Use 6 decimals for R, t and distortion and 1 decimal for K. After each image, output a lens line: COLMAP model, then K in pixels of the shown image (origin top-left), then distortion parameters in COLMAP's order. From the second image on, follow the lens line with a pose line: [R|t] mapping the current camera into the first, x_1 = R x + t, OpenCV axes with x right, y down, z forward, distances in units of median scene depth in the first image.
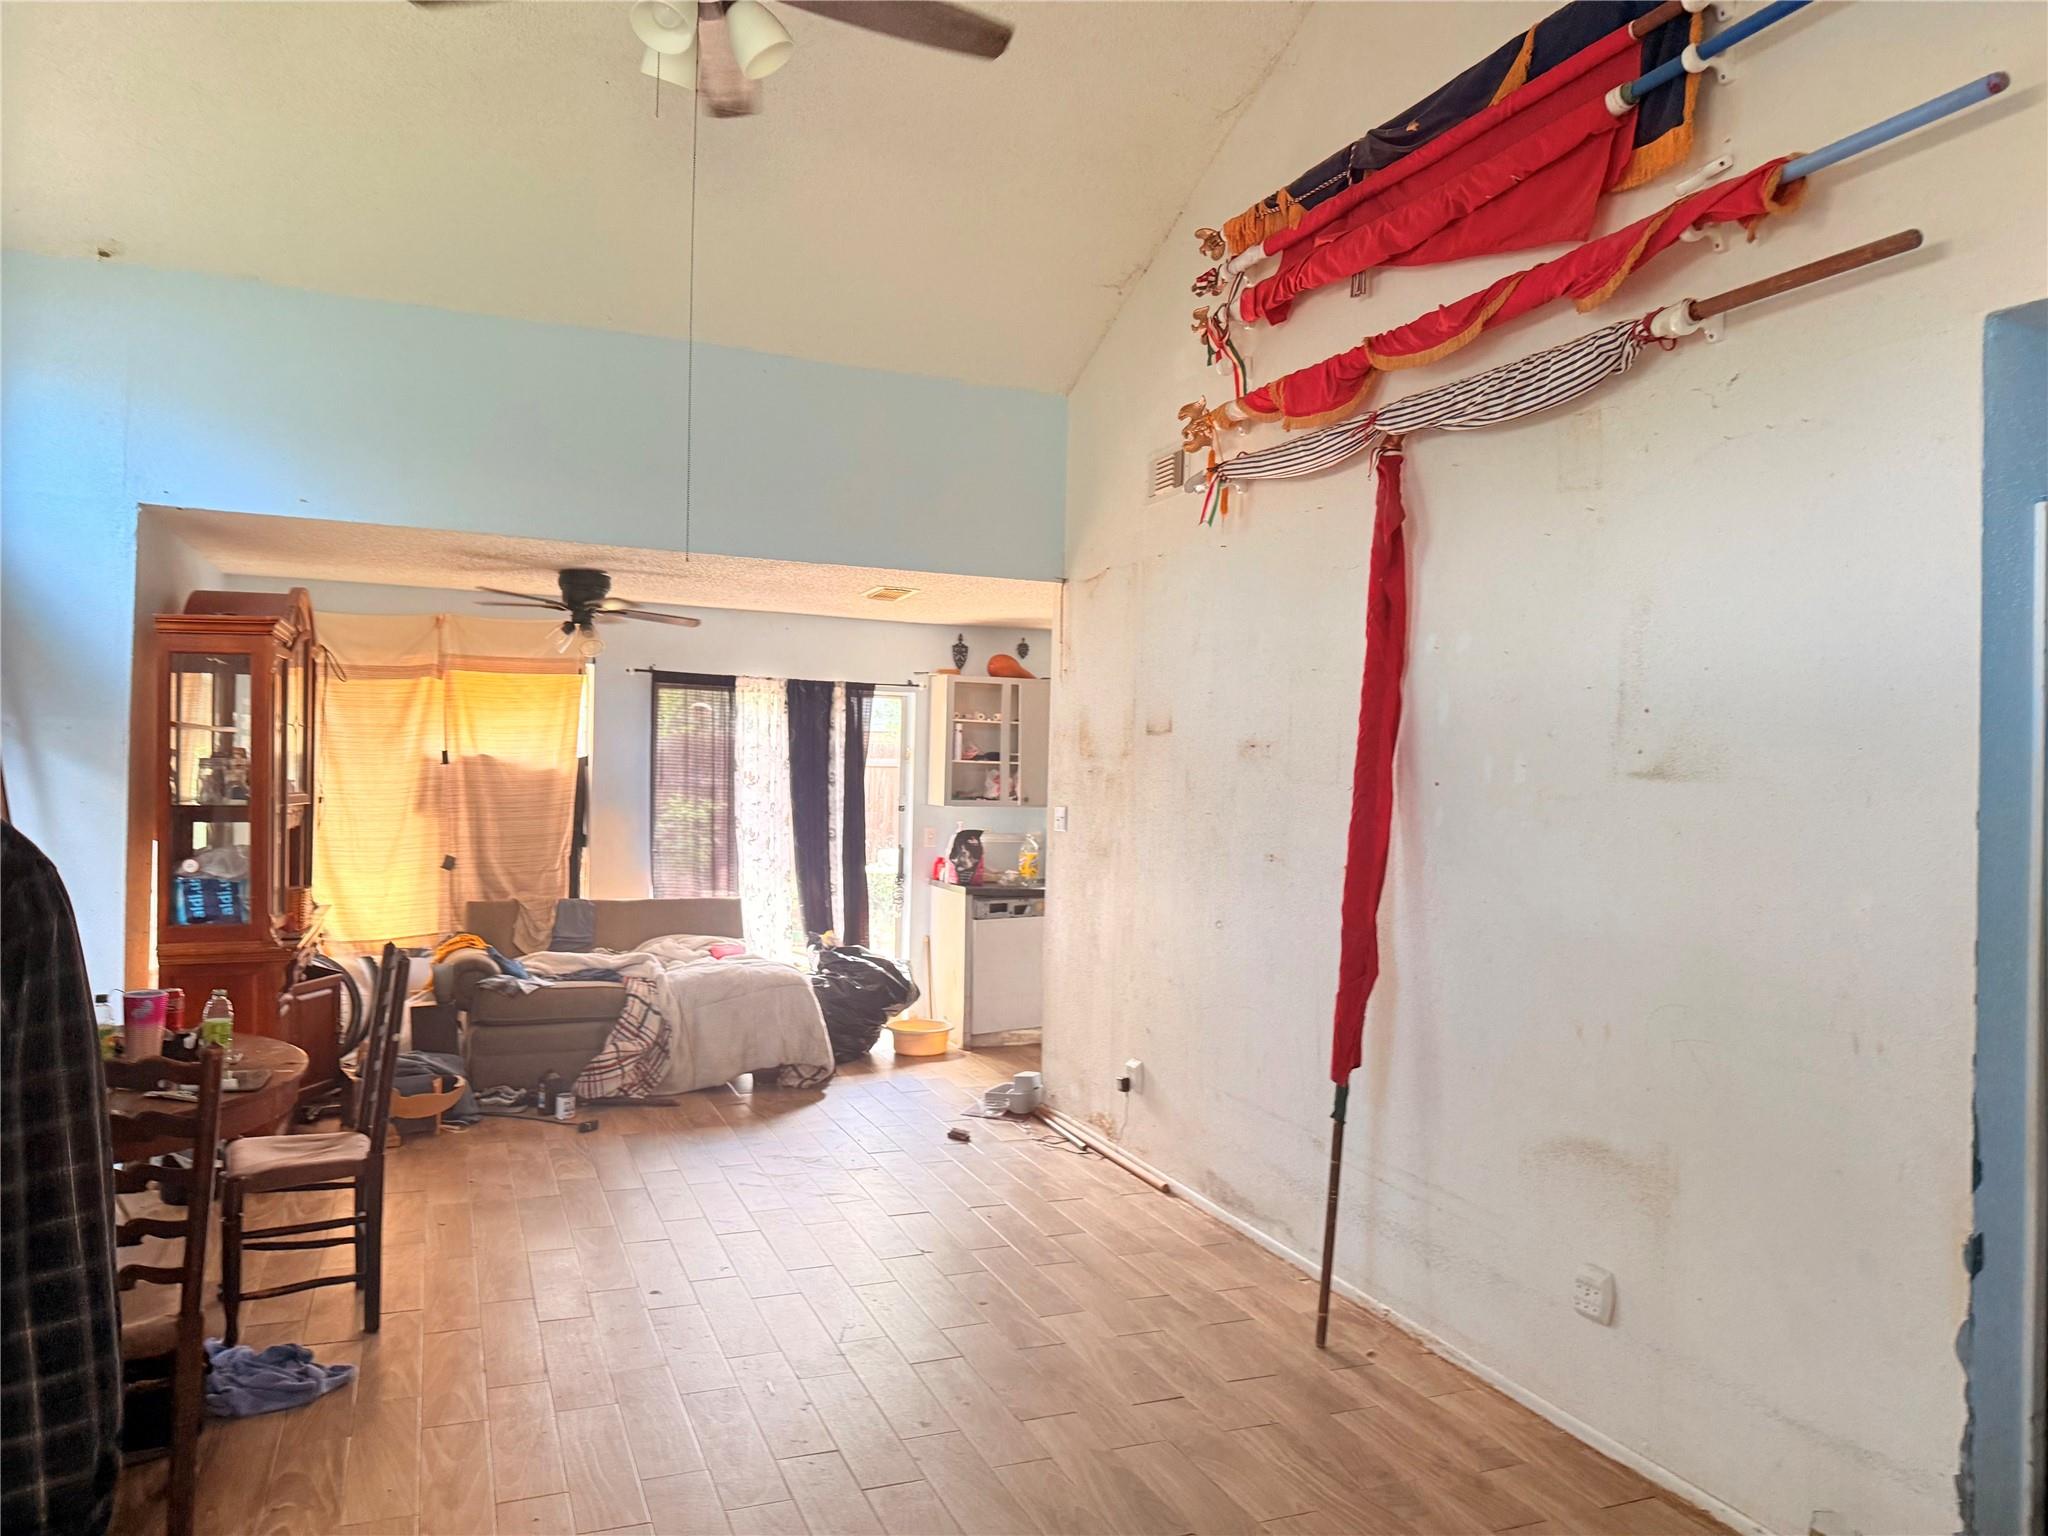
lens RADIAL K [[1401.9, 0, 1024.0], [0, 1401.9, 768.0], [0, 0, 1]] dist [0.000103, -0.000013]
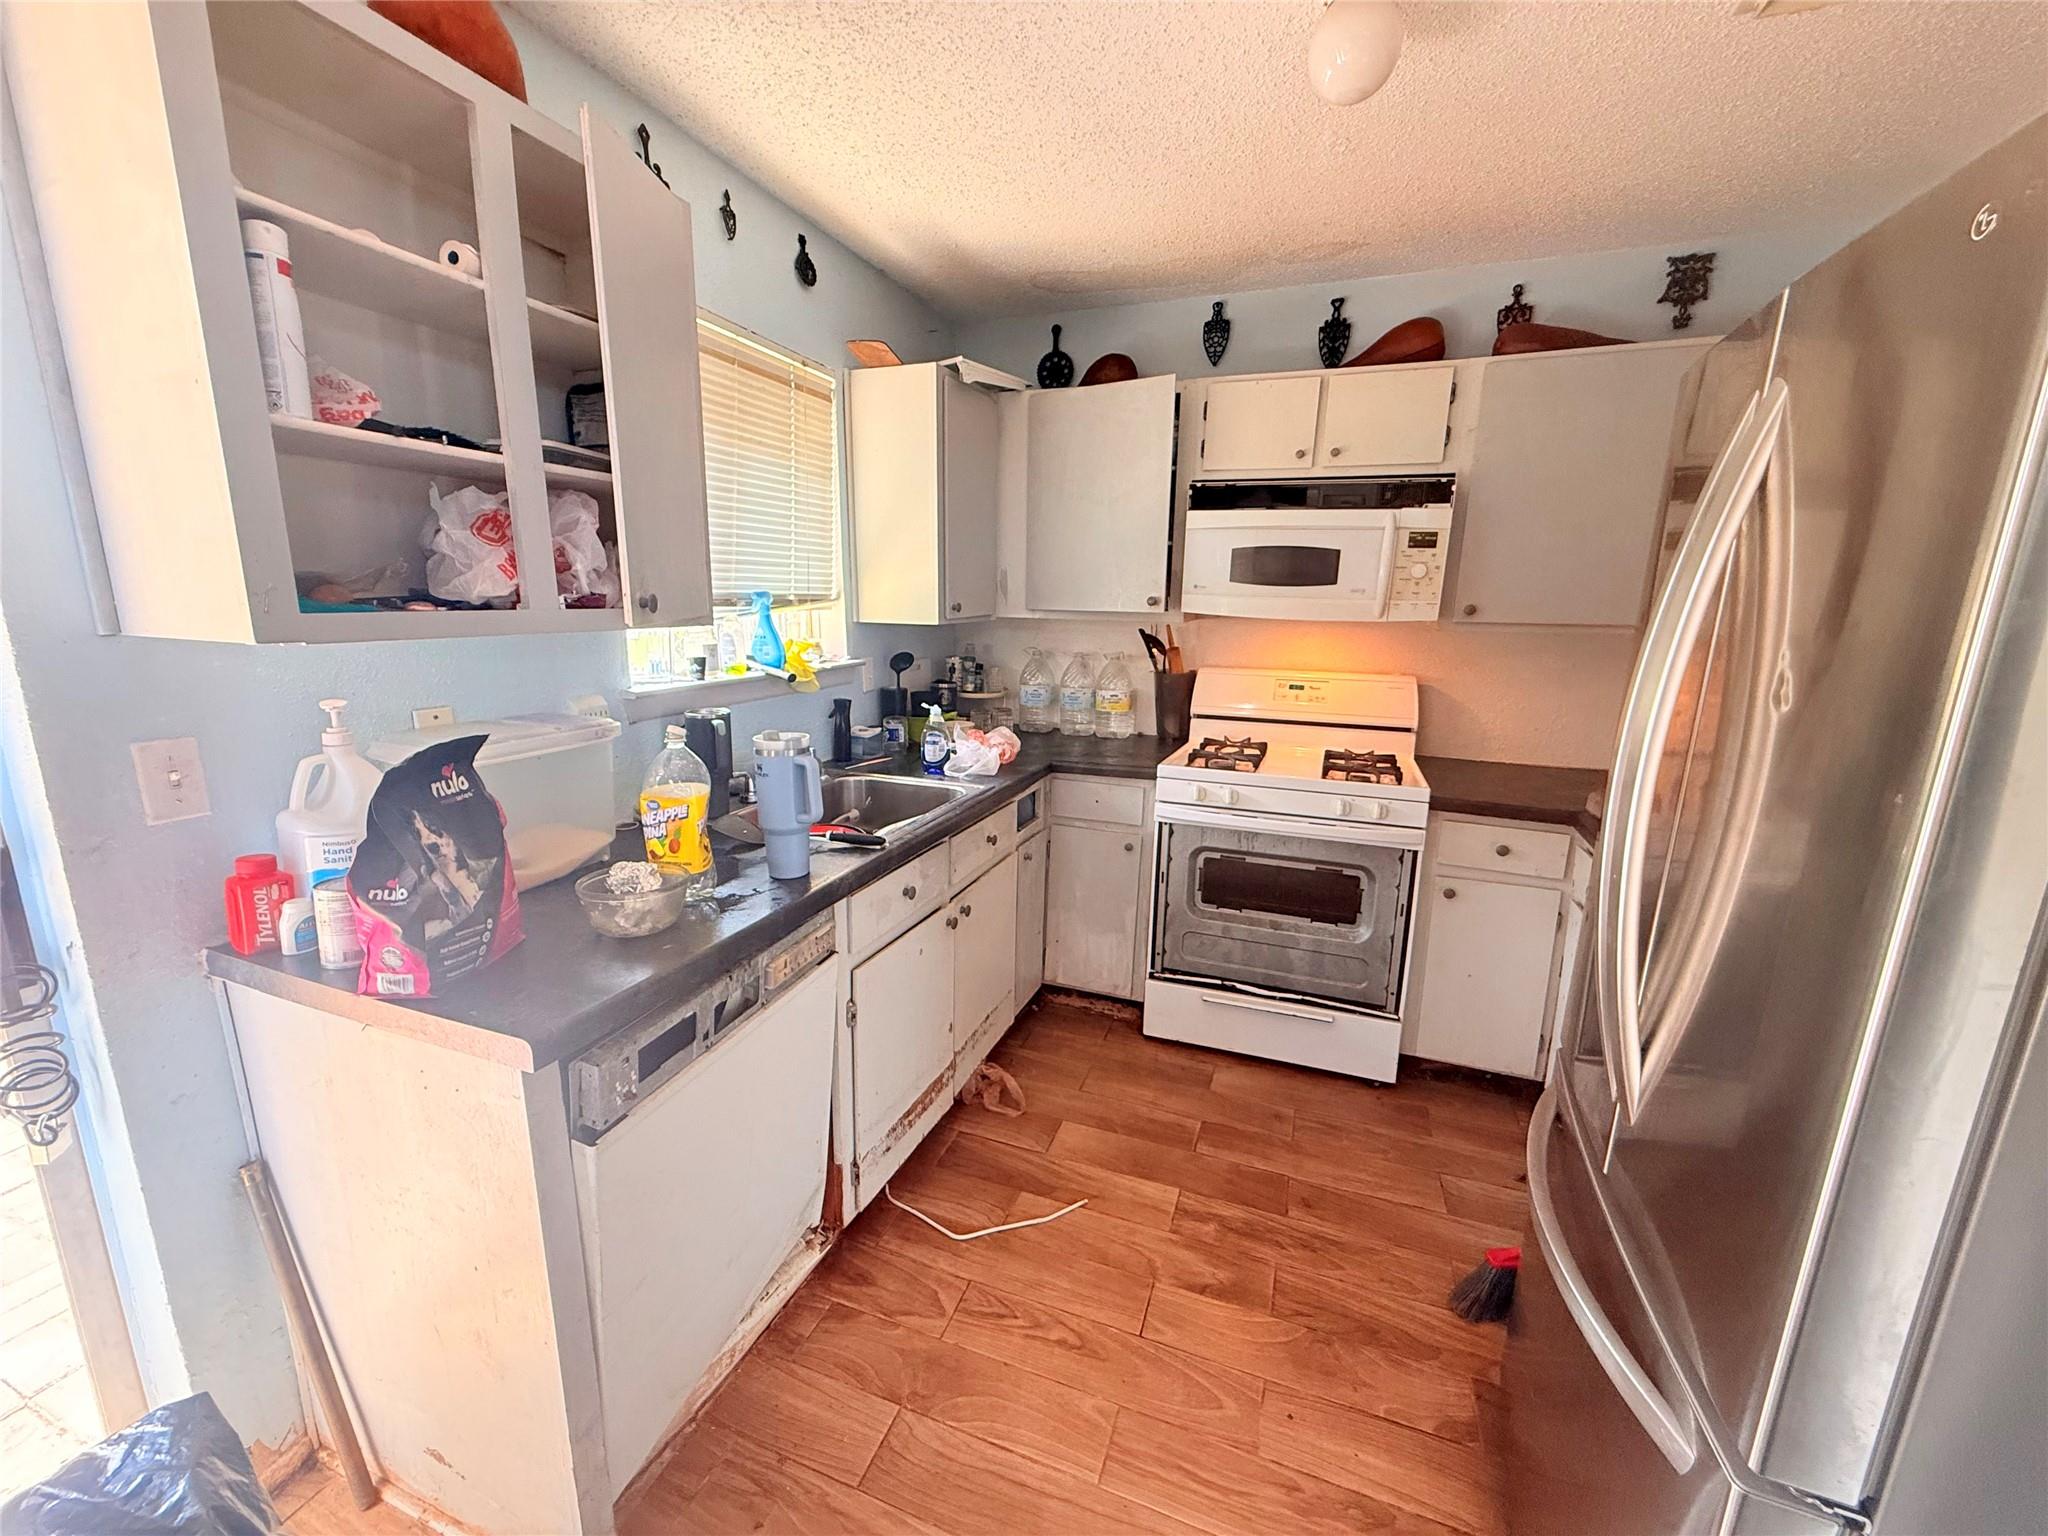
lens RADIAL K [[818.4, 0, 1024.0], [0, 818.4, 768.0], [0, 0, 1]] dist [-0.000405, 0.000102]
pose [[0.695620, -0.161381, 0.700050, -0.065519], [0.000224, 0.974491, 0.224425, 0.018001], [-0.718410, -0.155957, 0.677911, 0.830712]]
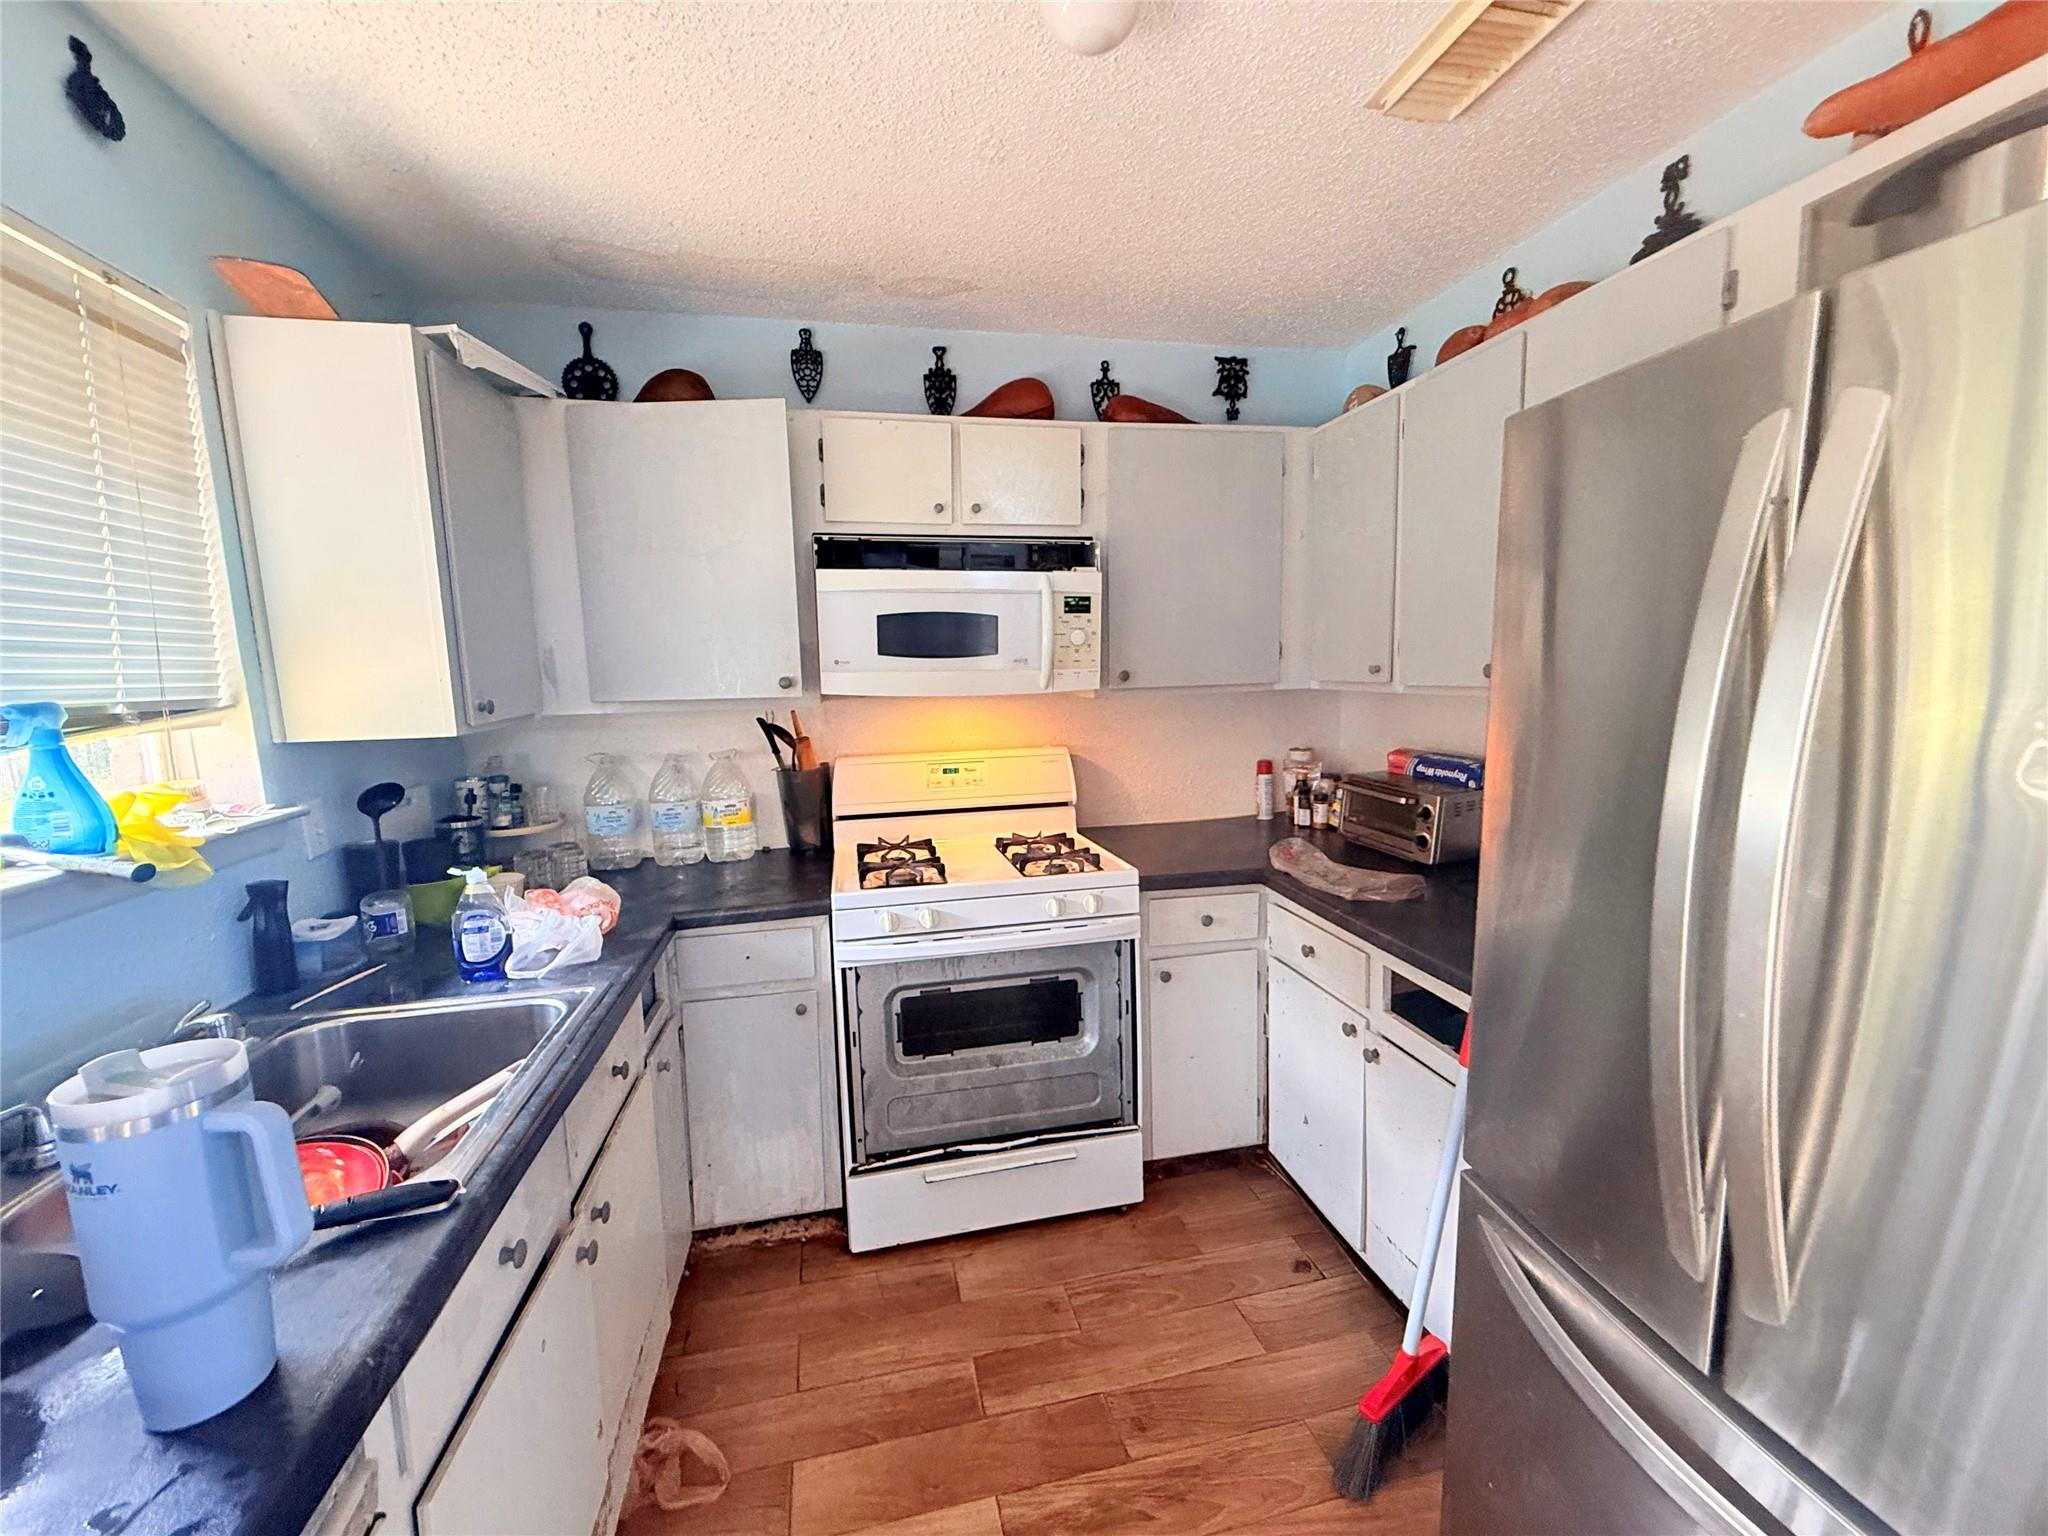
lens RADIAL K [[818.4, 0, 1024.0], [0, 818.4, 768.0], [0, 0, 1]] dist [-0.000405, 0.000102]
pose [[0.187345, -0.151278, 0.970575, -0.046448], [0.028563, 0.988491, 0.148557, 0.017553], [-0.981879, -0.000109, 0.189510, 0.866553]]
